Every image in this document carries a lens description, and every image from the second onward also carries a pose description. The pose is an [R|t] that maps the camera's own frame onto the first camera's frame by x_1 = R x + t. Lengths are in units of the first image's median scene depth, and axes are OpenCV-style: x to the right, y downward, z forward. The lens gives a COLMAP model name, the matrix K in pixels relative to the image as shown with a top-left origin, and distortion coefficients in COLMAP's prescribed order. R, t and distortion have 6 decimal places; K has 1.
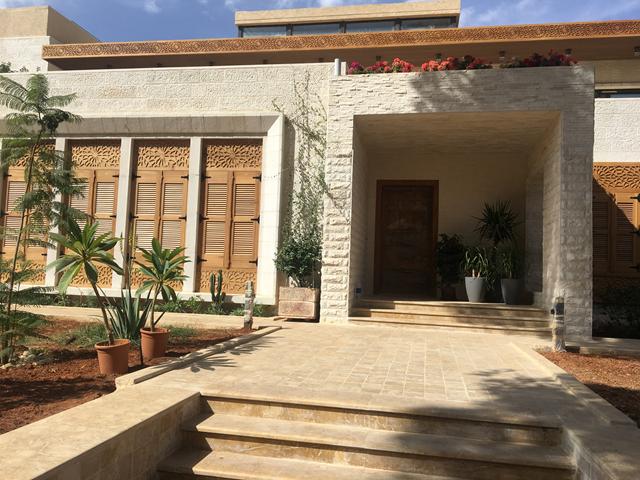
lens RADIAL K [[534.3, 0, 322.3], [0, 534.3, 238.6], [0, 0, 1]] dist [0.079810, -0.109544]
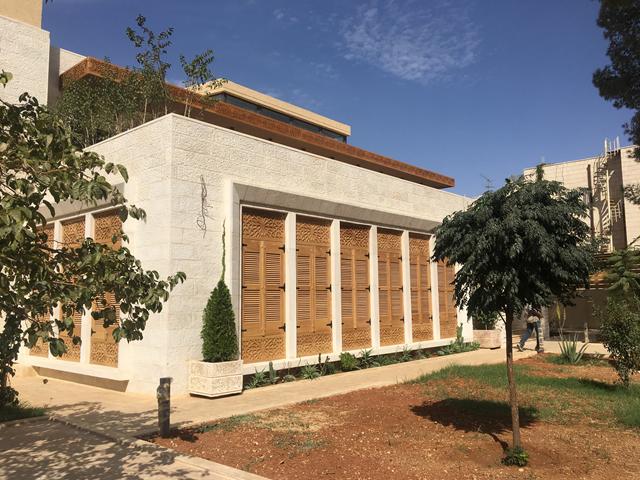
lens RADIAL K [[534.3, 0, 322.3], [0, 534.3, 238.6], [0, 0, 1]] dist [0.079810, -0.109544]
pose [[0.507610, 0.057014, 0.859698, -1.307171], [-0.004687, 0.997976, -0.063417, -0.073889], [-0.861574, 0.028161, 0.506850, 0.443844]]
